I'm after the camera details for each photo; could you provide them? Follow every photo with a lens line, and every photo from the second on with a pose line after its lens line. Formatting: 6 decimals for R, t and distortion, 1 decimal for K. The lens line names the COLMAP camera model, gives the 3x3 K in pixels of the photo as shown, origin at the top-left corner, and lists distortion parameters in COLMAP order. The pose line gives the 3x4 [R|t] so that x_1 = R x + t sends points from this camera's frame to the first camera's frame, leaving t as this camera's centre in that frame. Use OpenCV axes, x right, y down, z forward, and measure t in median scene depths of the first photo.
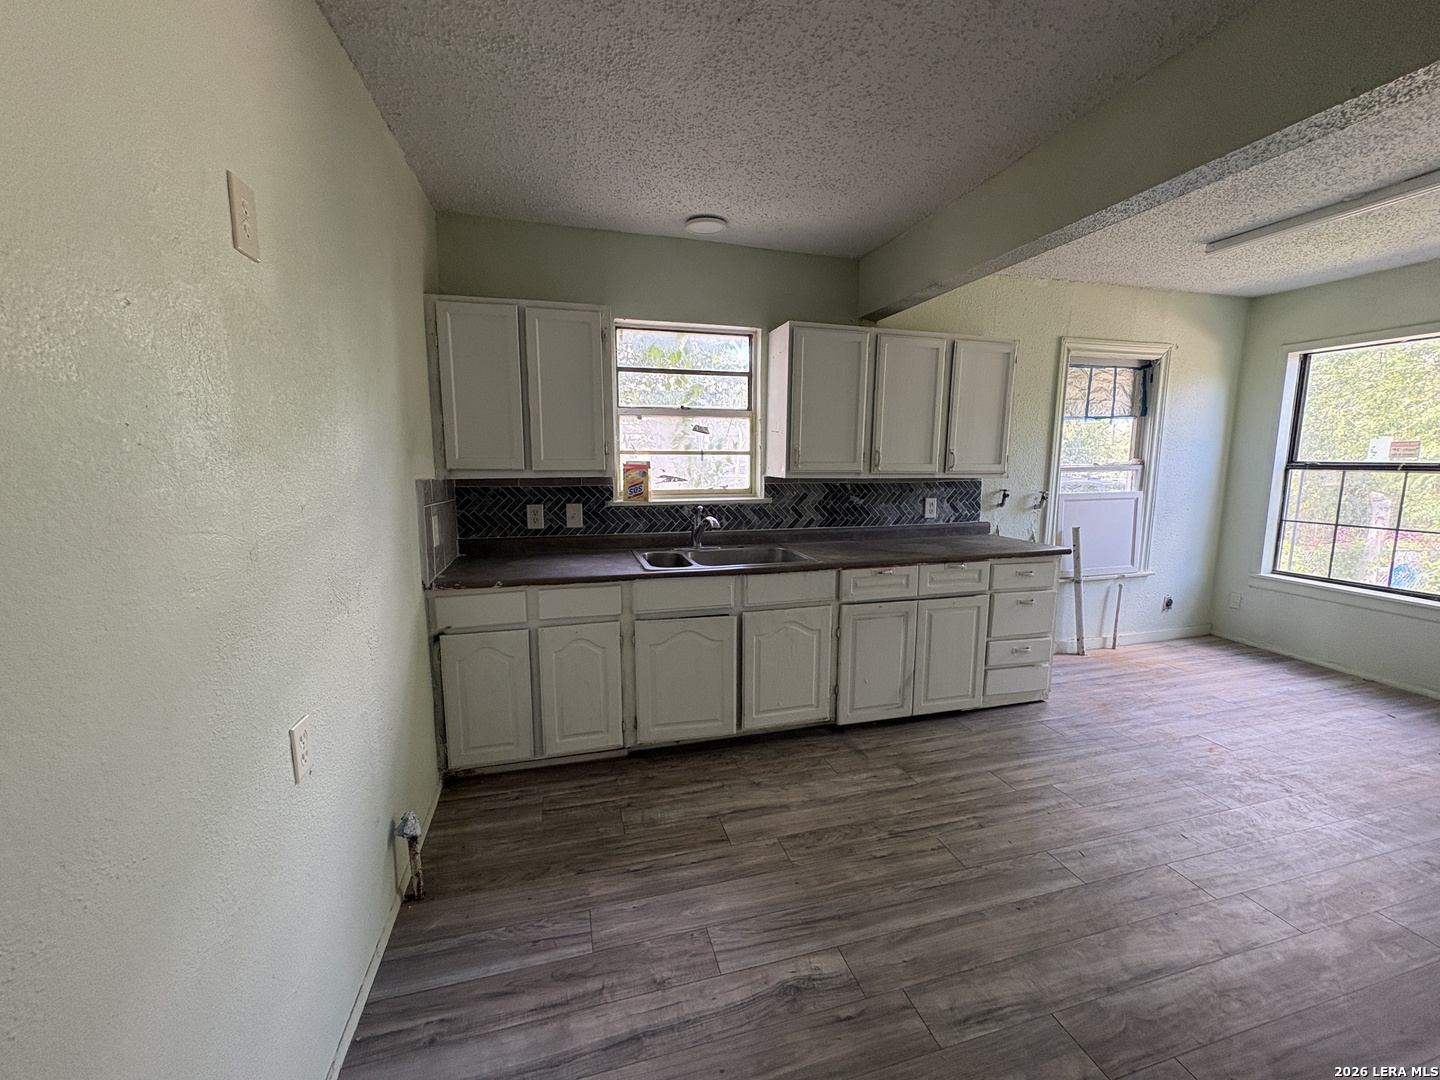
lens RADIAL K [[574.9, 0, 722.7], [0, 574.9, 535.6], [0, 0, 1]] dist [-0.000805, 0.000953]
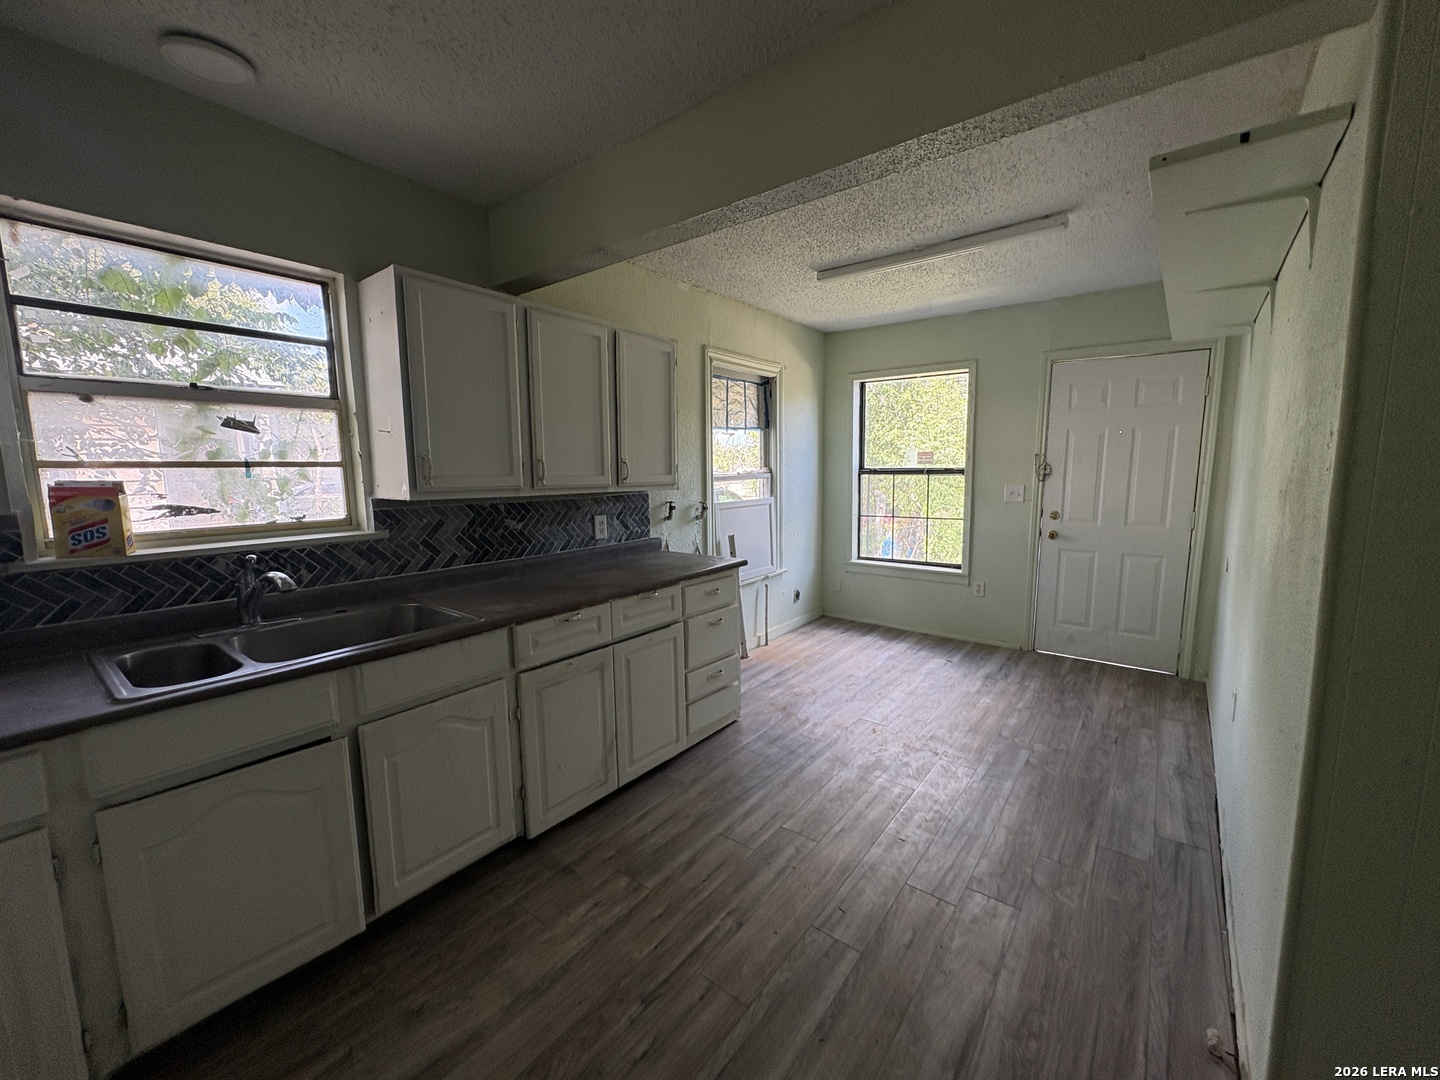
lens RADIAL K [[574.9, 0, 722.1], [0, 574.9, 538.7], [0, 0, 1]] dist [-0.000805, 0.000953]
pose [[0.803876, -0.084254, 0.588799, 0.002972], [0.094825, 0.995409, 0.012974, -0.029263], [-0.587190, 0.045404, 0.808175, 0.240599]]
